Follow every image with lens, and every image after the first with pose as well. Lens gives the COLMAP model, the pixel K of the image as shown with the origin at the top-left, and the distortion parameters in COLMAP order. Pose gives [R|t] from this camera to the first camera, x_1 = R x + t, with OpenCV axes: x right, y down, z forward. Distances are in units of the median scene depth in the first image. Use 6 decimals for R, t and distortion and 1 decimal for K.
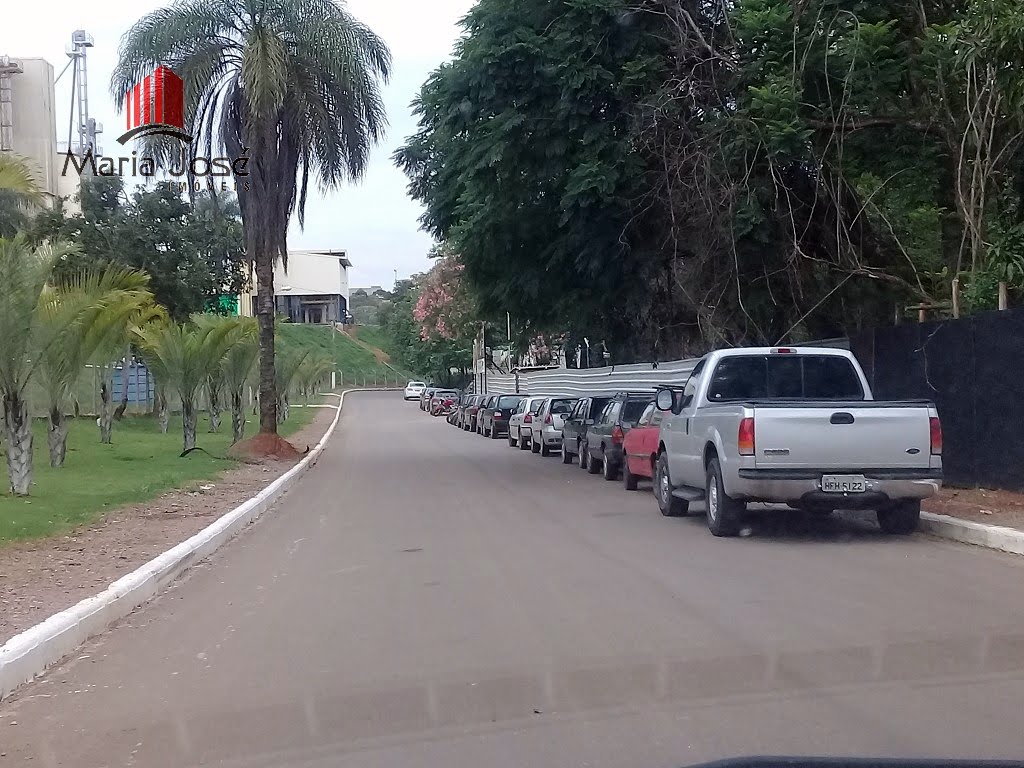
lens RADIAL K [[959.7, 0, 368.1], [0, 959.7, 387.3], [0, 0, 1]] dist [0.049793, -0.084671]
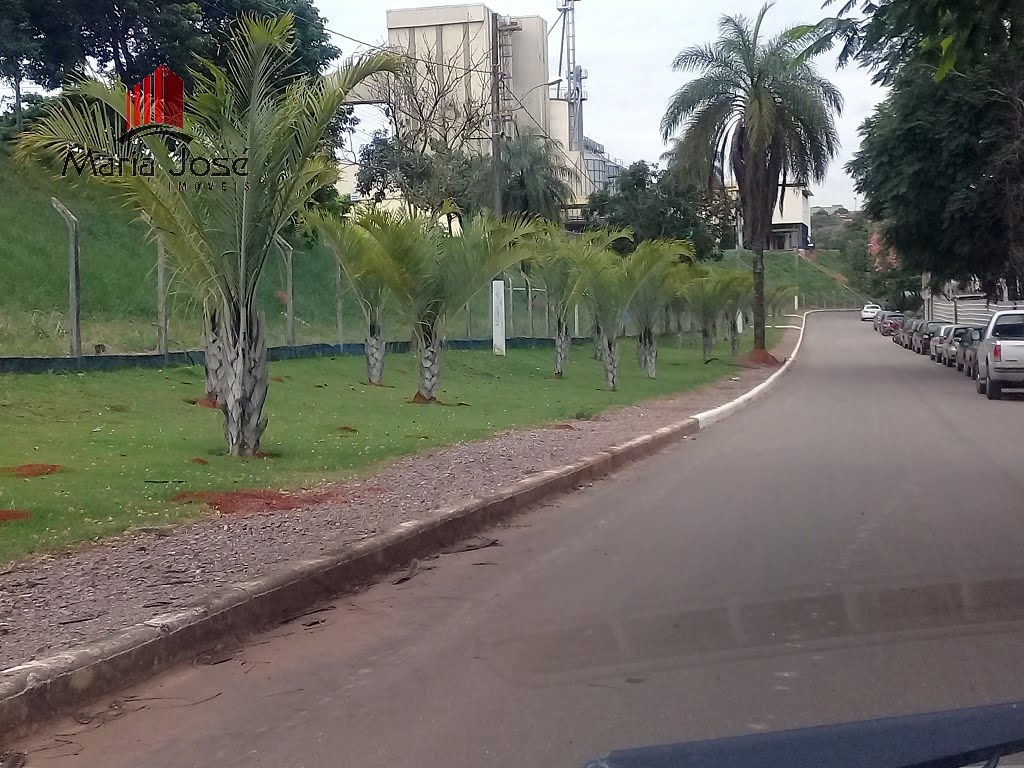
lens RADIAL K [[965.1, 0, 641.5], [0, 965.1, 339.6], [0, 0, 1]] dist [0.100758, -0.006809]
pose [[0.981815, 0.006810, -0.189716, 0.004021], [0.000399, 0.999280, 0.037935, -0.021829], [0.189838, -0.037321, 0.981106, -0.451506]]
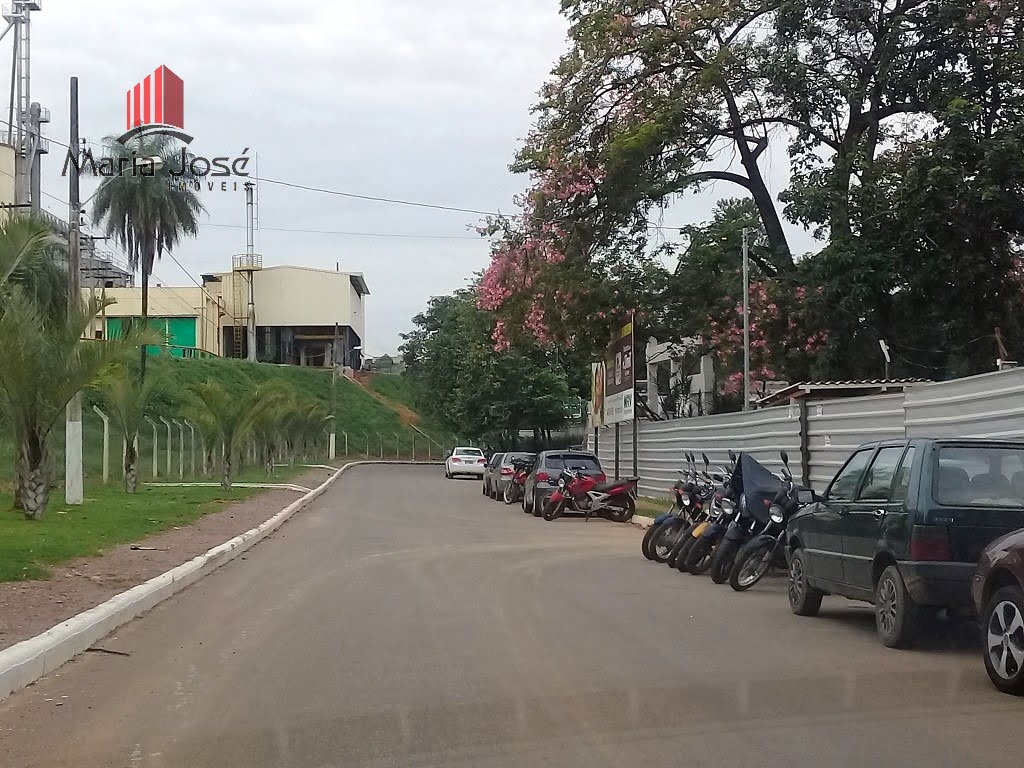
lens RADIAL K [[955.9, 0, 397.6], [0, 955.9, 385.4], [0, 0, 1]] dist [0.022616, -0.000200]
pose [[0.999792, 0.020332, 0.001551, 0.018848], [-0.020122, 0.996056, -0.086412, 0.020747], [-0.003301, 0.086363, 0.996258, 1.151274]]
